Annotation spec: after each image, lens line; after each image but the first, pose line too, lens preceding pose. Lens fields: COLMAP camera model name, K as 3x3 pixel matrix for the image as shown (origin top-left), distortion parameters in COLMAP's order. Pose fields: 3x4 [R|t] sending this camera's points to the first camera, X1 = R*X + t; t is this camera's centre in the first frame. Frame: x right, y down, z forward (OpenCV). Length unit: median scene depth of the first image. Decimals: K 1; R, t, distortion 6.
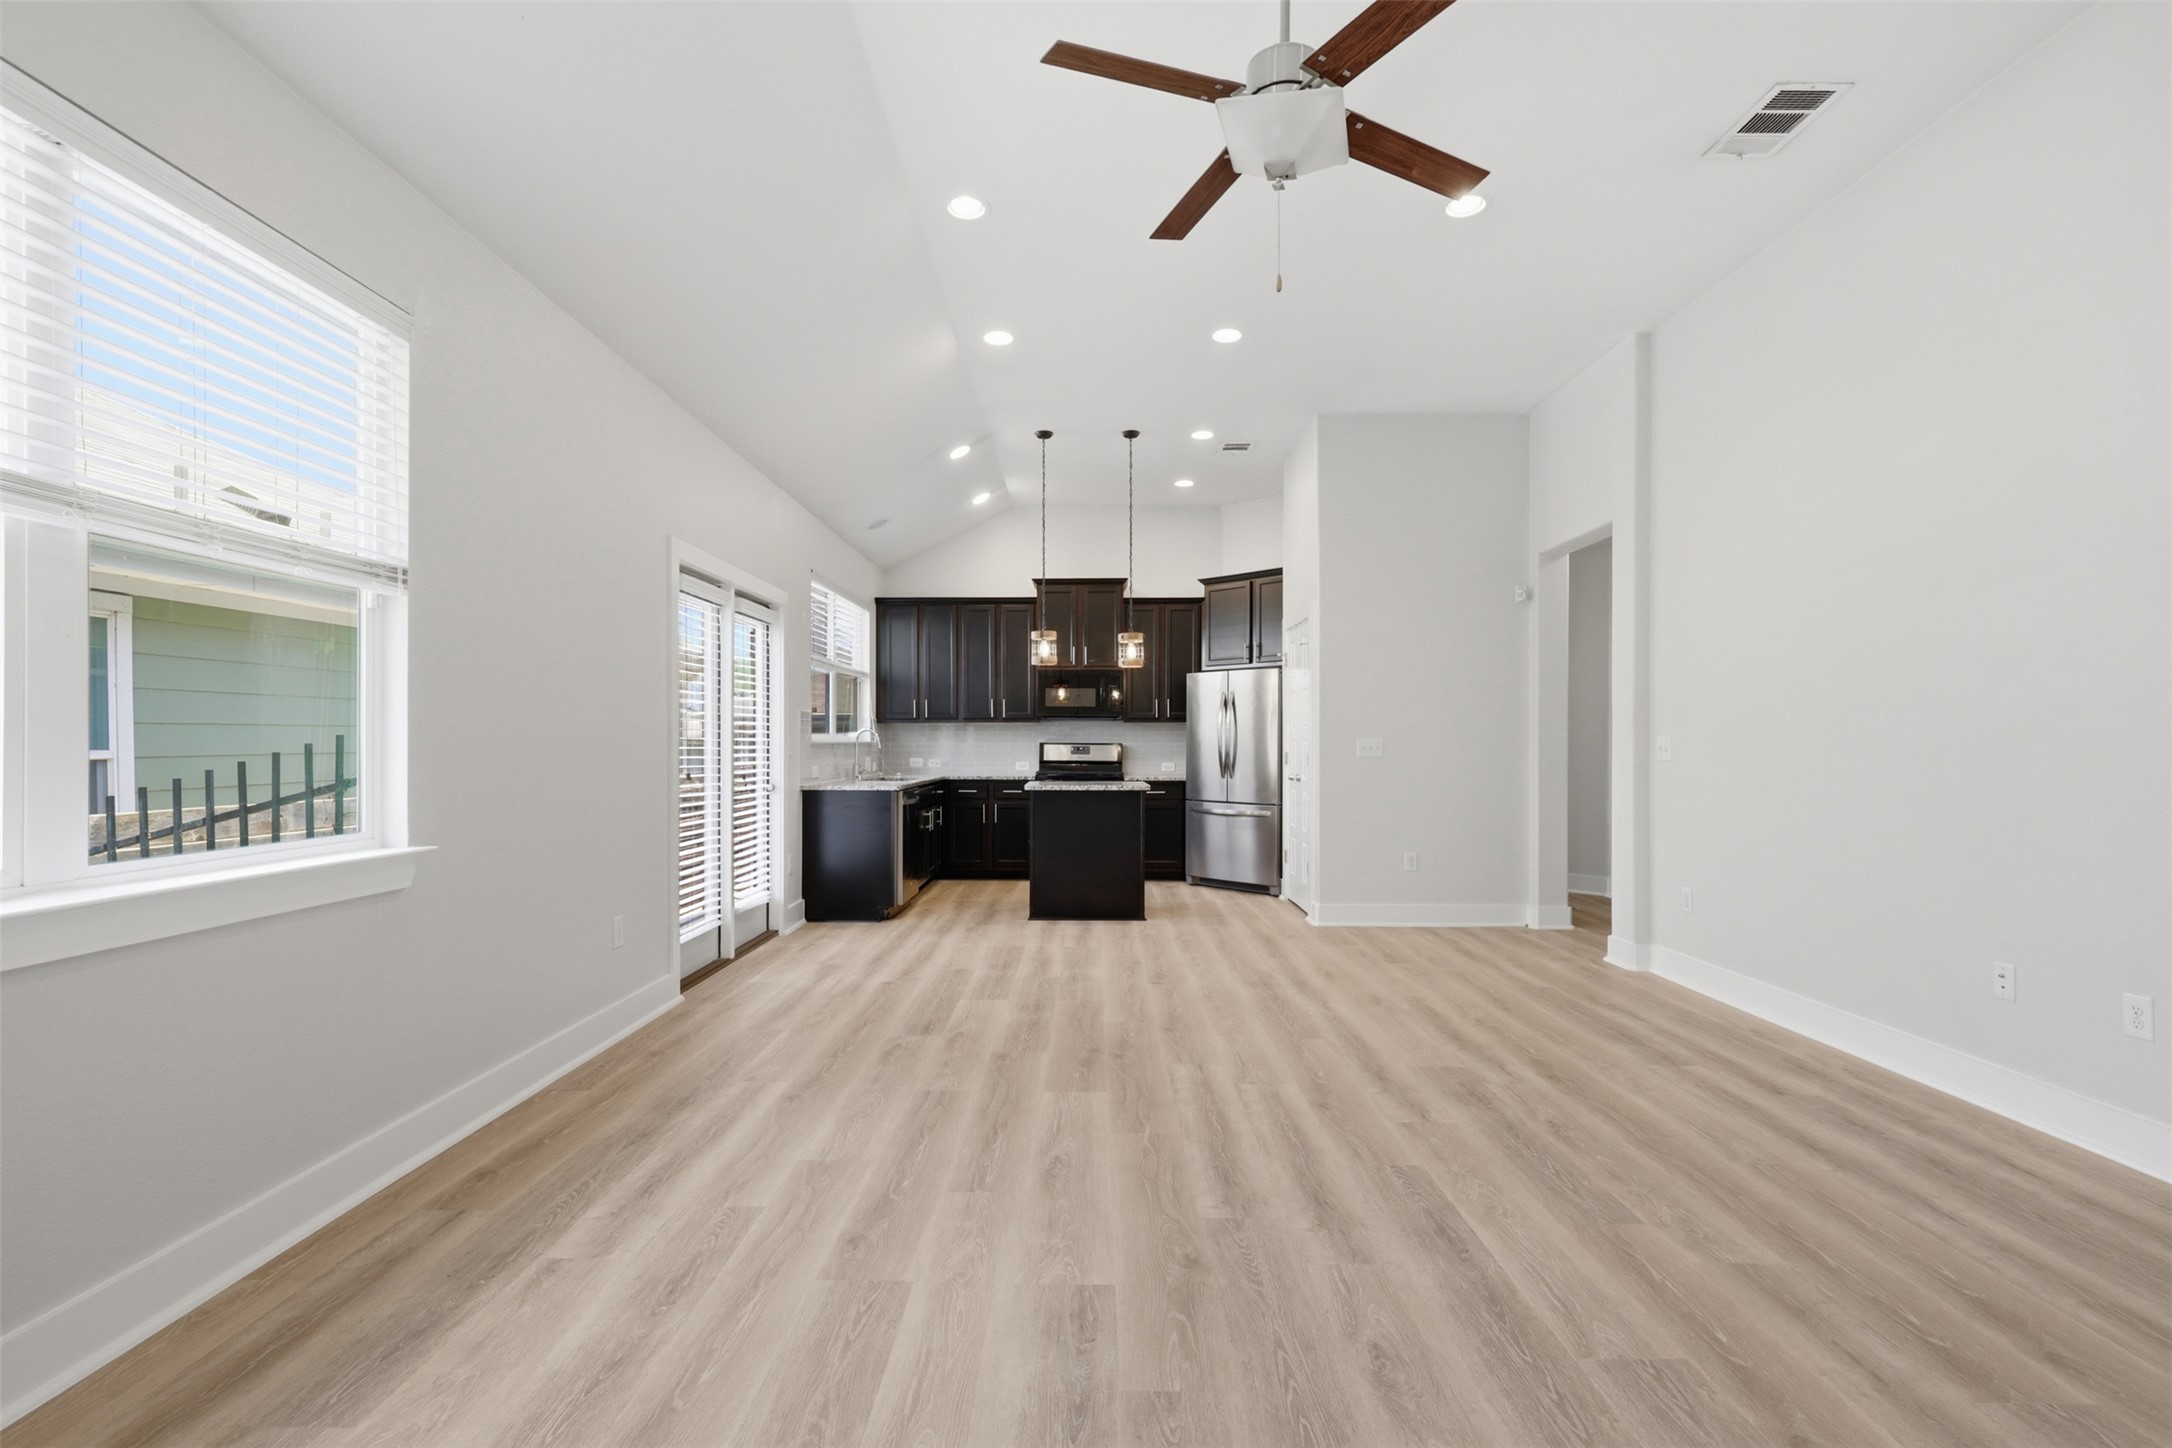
lens RADIAL K [[1015.4, 0, 1076.3], [0, 1015.4, 738.3], [0, 0, 1]] dist [-0.000908, 0.001034]
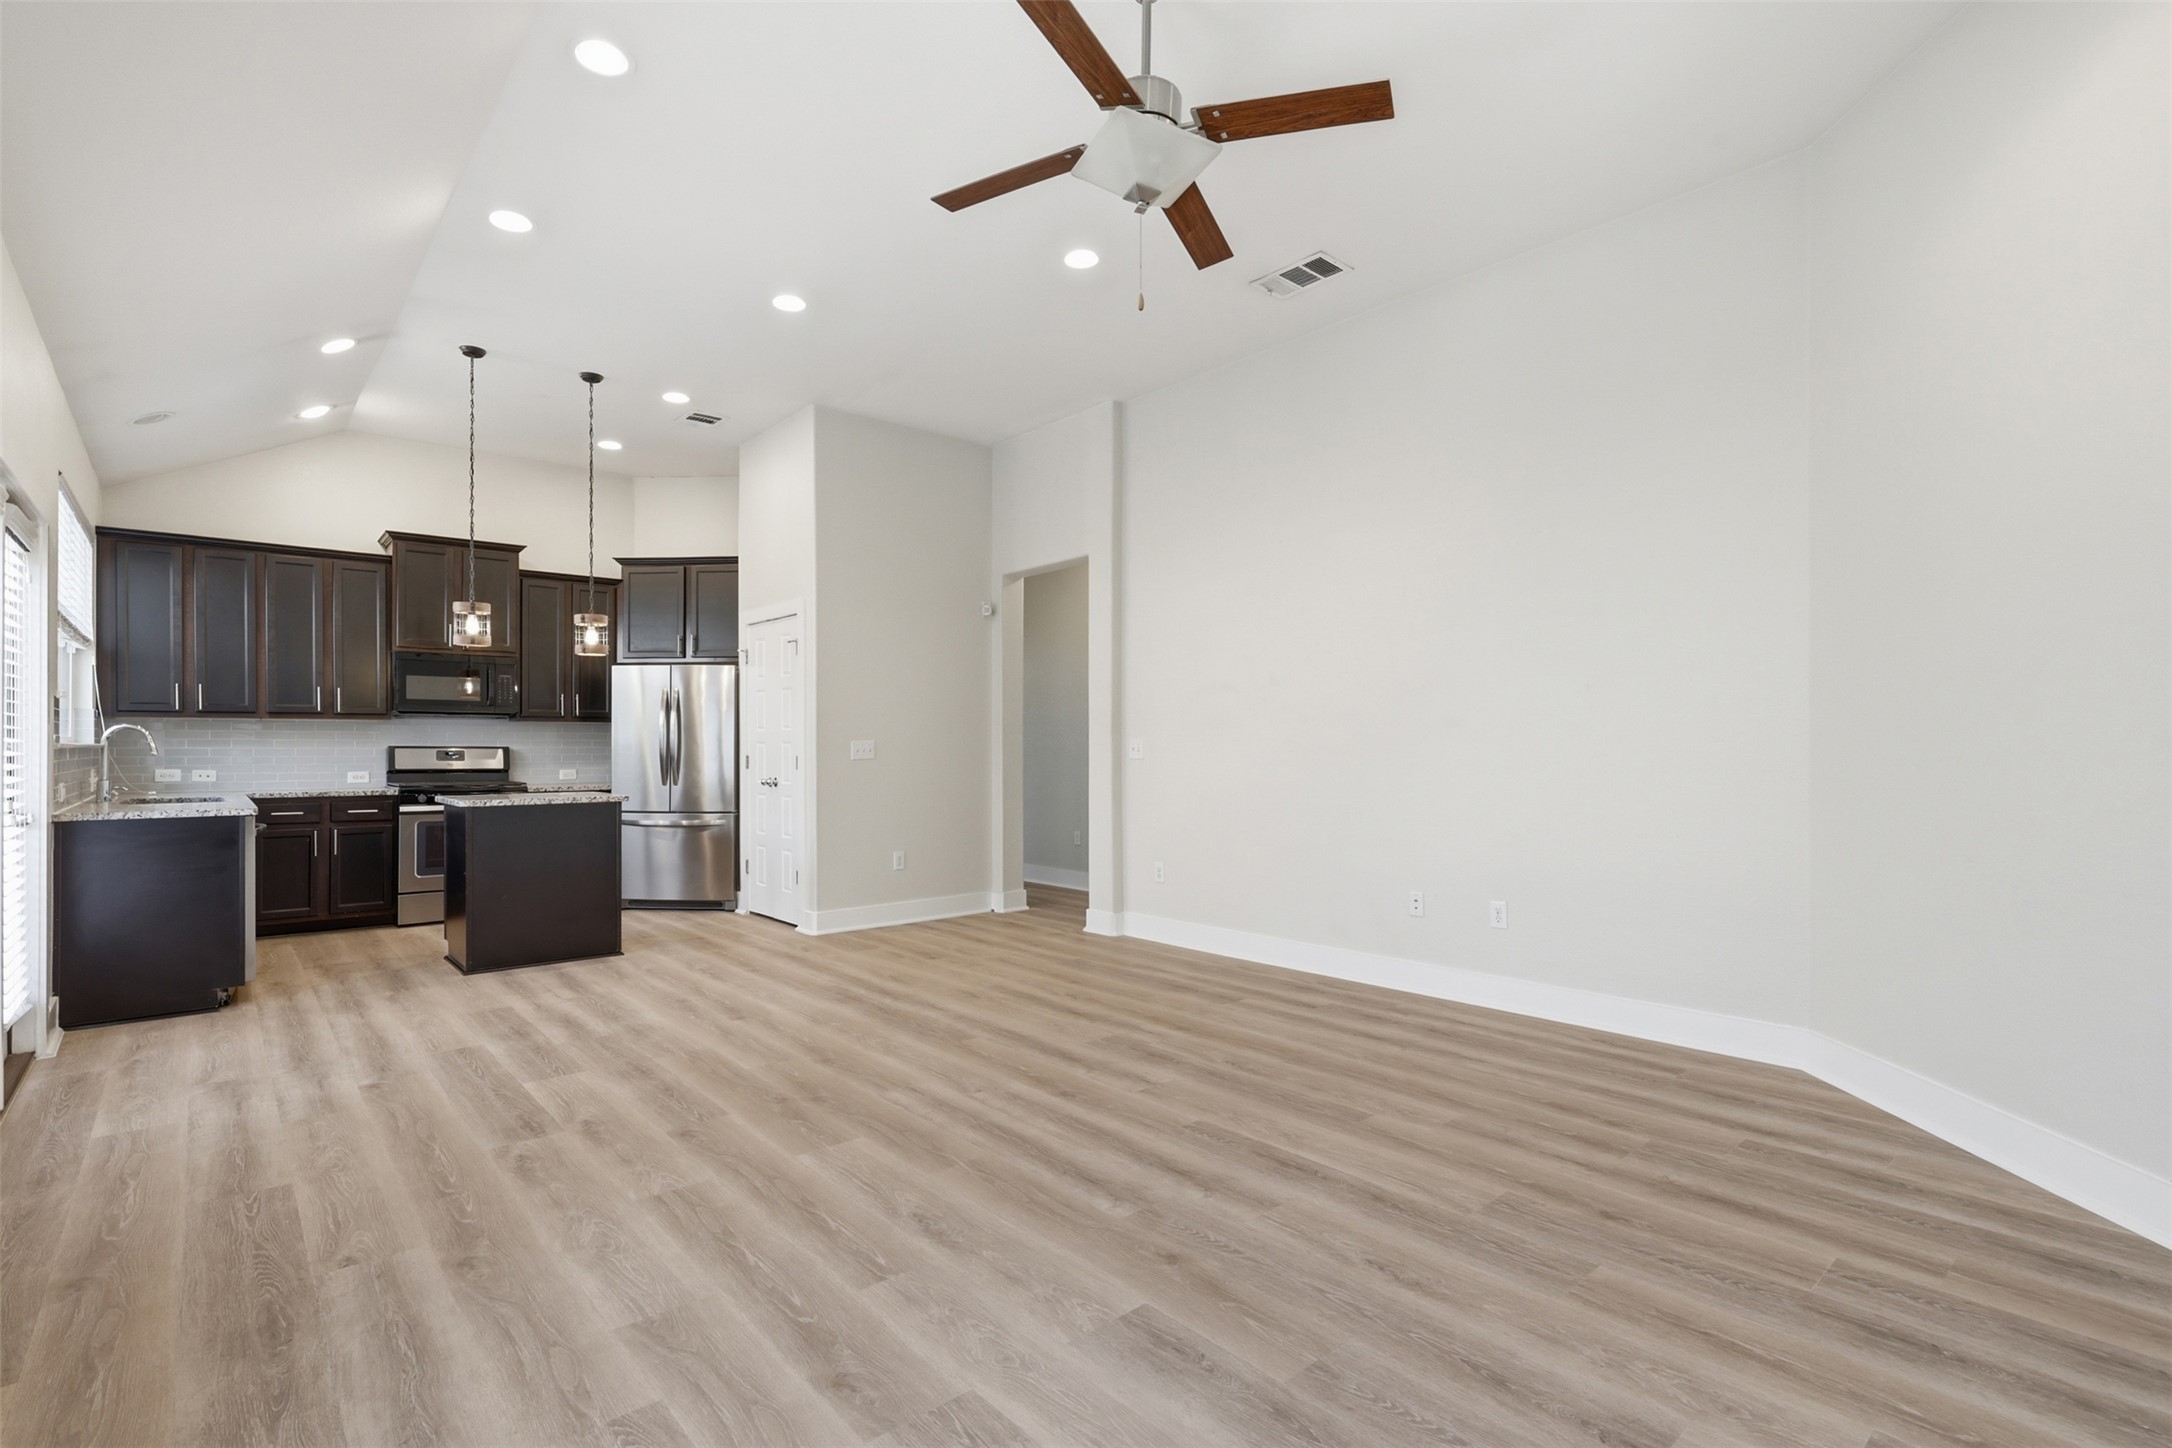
lens RADIAL K [[1024.6, 0, 1083.1], [0, 1024.6, 738.1], [0, 0, 1]] dist [-0.004395, -0.000237]
pose [[0.739046, 0.002687, 0.673650, -0.357528], [-0.000430, 0.999994, -0.003517, 0.001735], [-0.673655, 0.002309, 0.739043, 0.171422]]
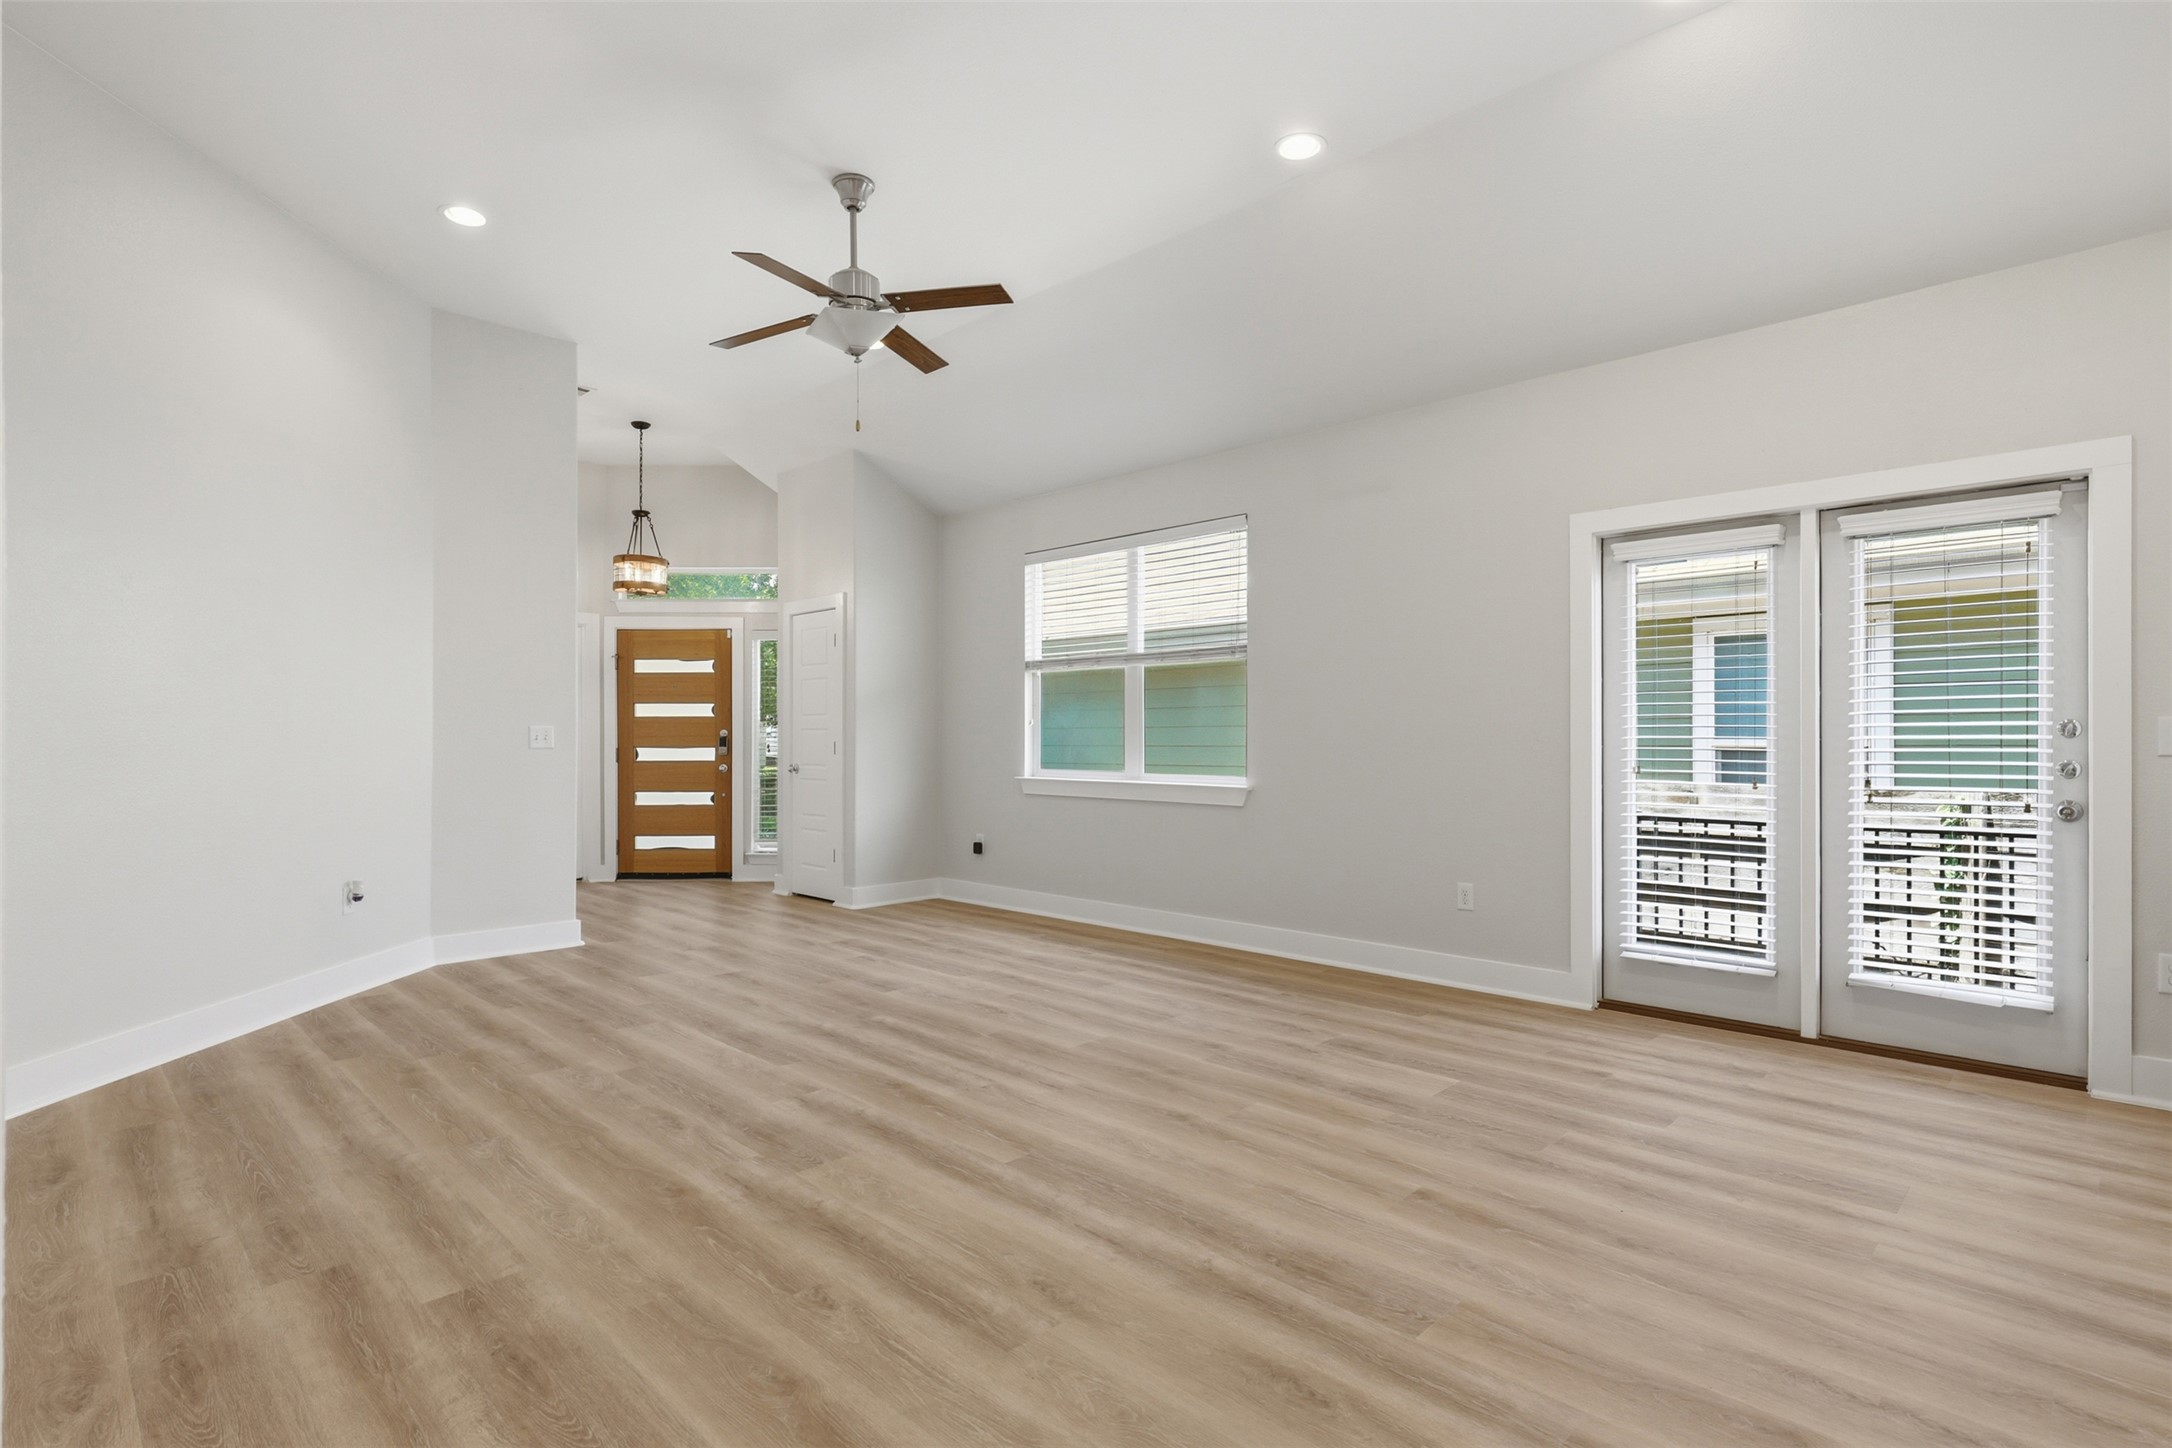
lens RADIAL K [[1015.4, 0, 1076.3], [0, 1015.4, 738.3], [0, 0, 1]] dist [-0.000908, 0.001034]
pose [[-0.690455, -0.000730, -0.723375, 0.685250], [0.002584, 0.999991, -0.003476, 0.012820], [0.723371, -0.004269, -0.690447, 1.467976]]
